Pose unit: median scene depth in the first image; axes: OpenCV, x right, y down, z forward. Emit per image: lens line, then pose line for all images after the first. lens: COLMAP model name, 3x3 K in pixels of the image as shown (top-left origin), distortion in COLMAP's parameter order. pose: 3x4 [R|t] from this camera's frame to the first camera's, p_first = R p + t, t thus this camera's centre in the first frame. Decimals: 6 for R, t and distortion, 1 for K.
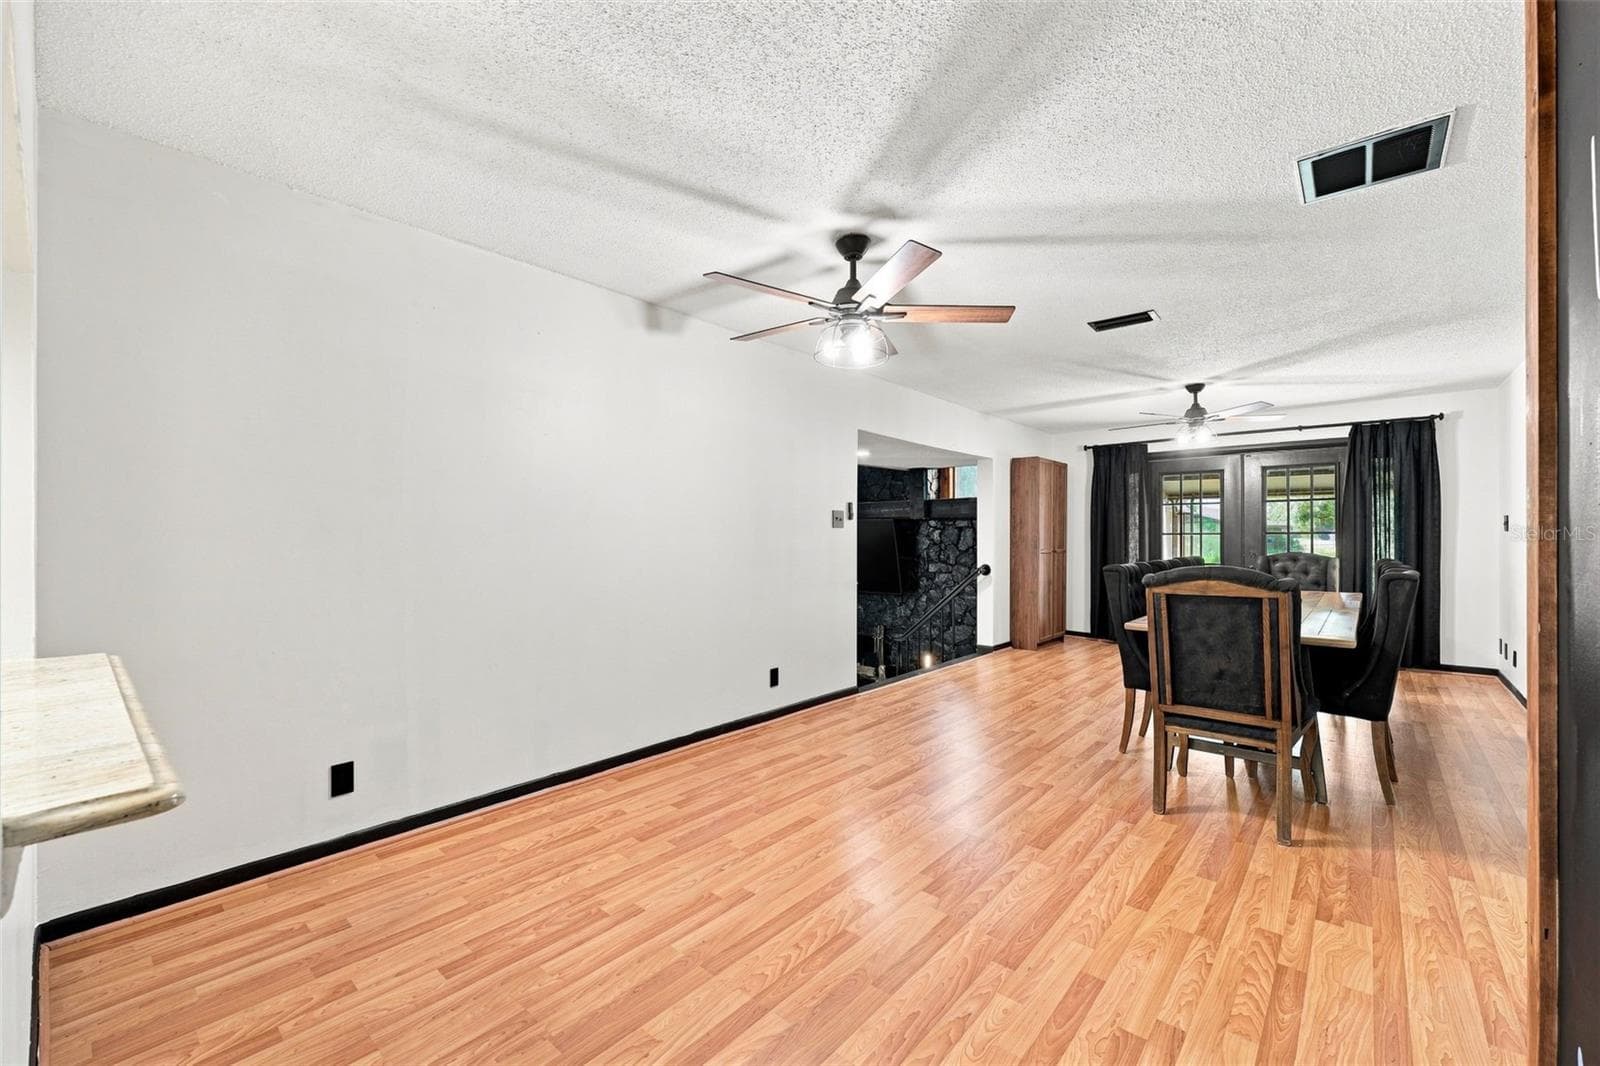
lens RADIAL K [[652.0, 0, 801.8], [0, 652.0, 534.6], [0, 0, 1]] dist [0.000096, 0.000102]
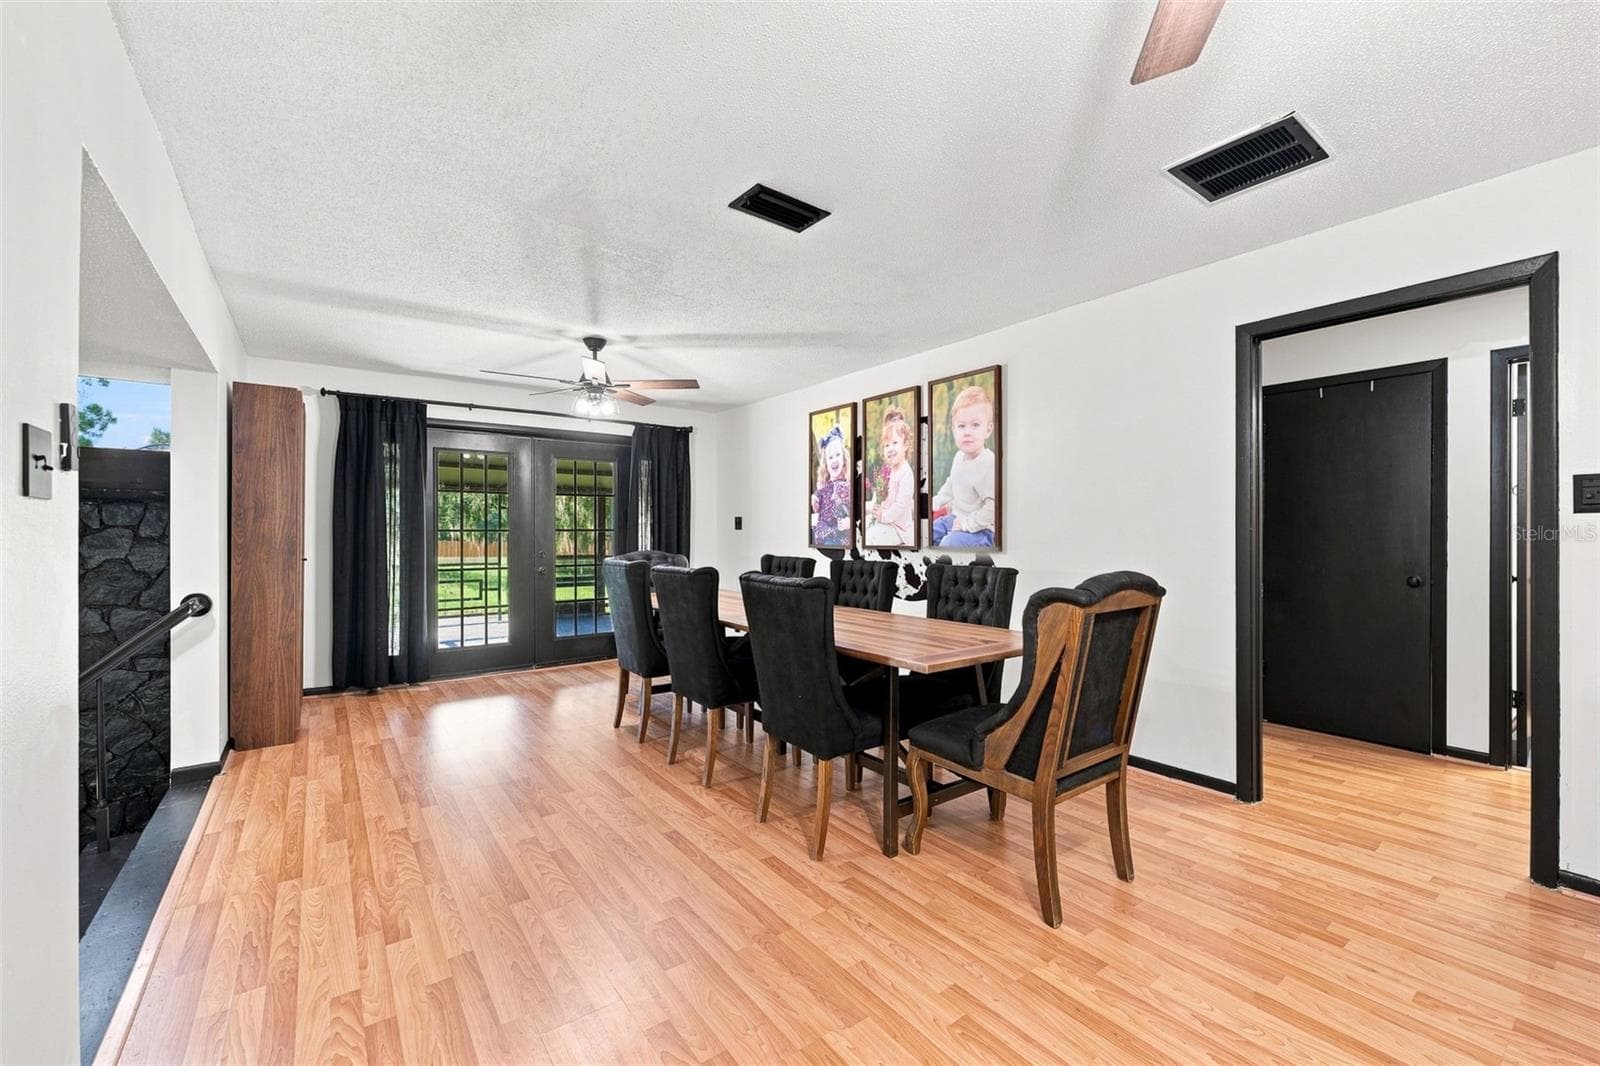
lens RADIAL K [[652.0, 0, 798.0], [0, 652.0, 531.1], [0, 0, 1]] dist [0.000096, 0.000102]
pose [[0.217391, 0.003596, 0.976078, -0.120211], [-0.001052, 0.999993, -0.003450, 0.002315], [-0.976084, -0.000277, 0.217393, 0.667923]]
